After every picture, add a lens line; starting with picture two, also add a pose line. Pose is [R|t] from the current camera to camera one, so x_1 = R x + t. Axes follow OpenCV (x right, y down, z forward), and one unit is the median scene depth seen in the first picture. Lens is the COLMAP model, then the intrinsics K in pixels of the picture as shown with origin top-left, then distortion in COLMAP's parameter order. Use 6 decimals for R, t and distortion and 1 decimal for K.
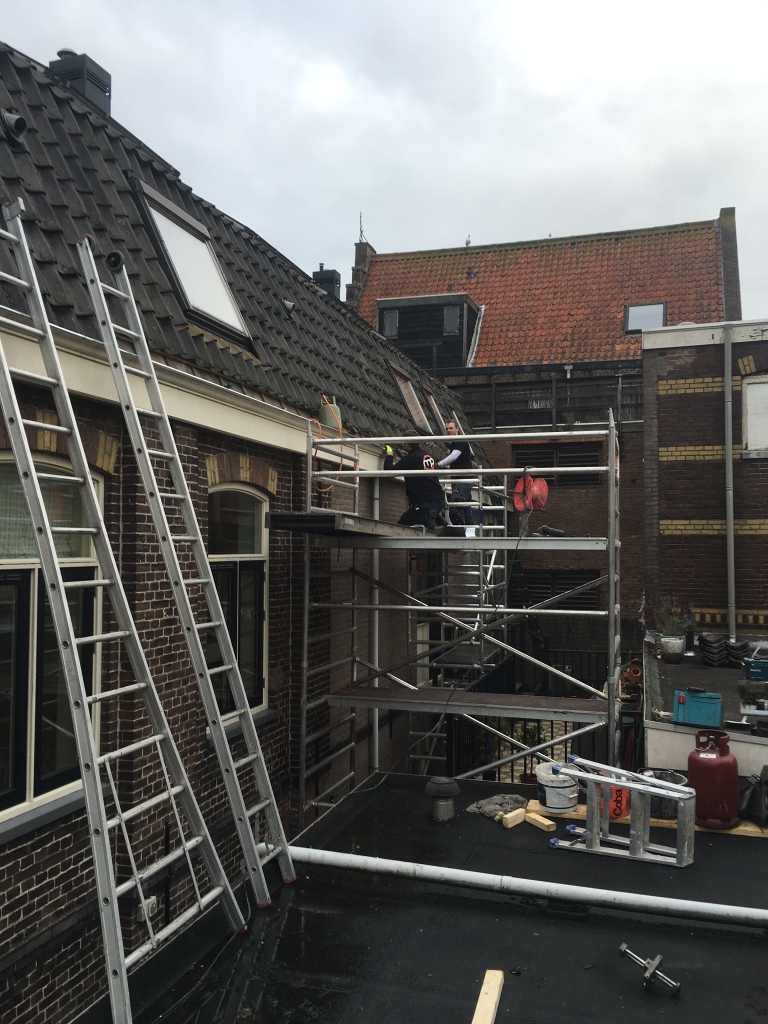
lens RADIAL K [[867.4, 0, 382.4], [0, 867.4, 511.9], [0, 0, 1]] dist [0.043076, -0.097845]
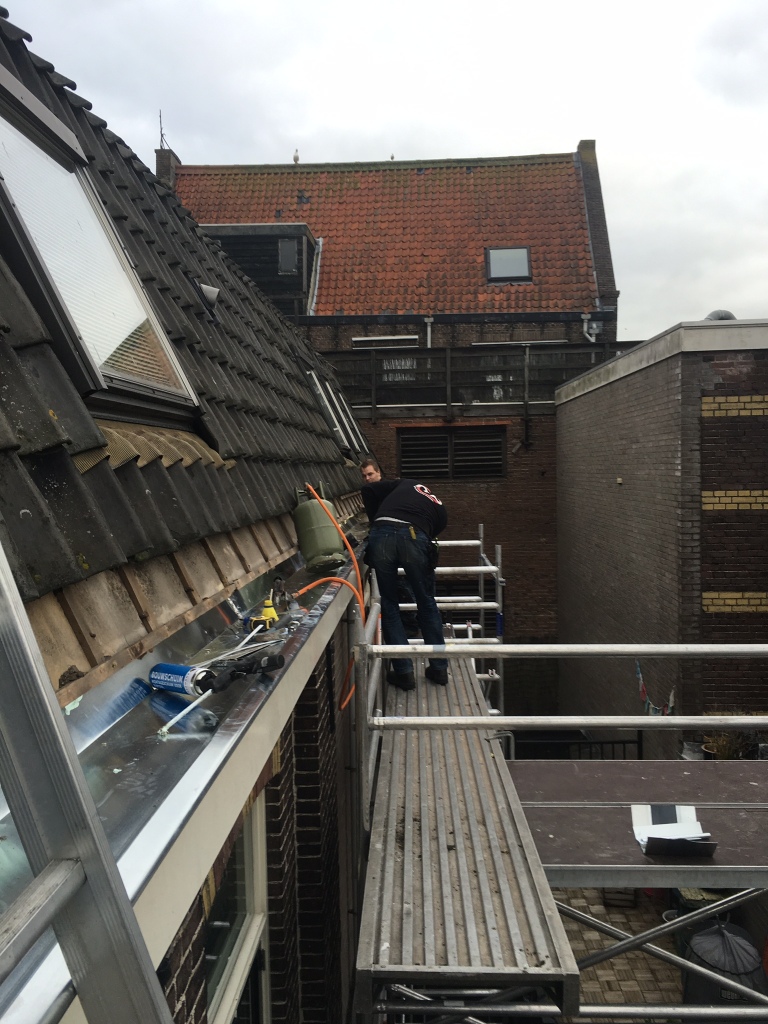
lens RADIAL K [[867.4, 0, 385.7], [0, 867.4, 511.6], [0, 0, 1]] dist [0.043076, -0.097845]
pose [[0.966014, -0.033801, 0.256269, -0.050611], [0.010560, 0.995747, 0.091526, -0.053645], [-0.258273, -0.085710, 0.962262, 0.160183]]
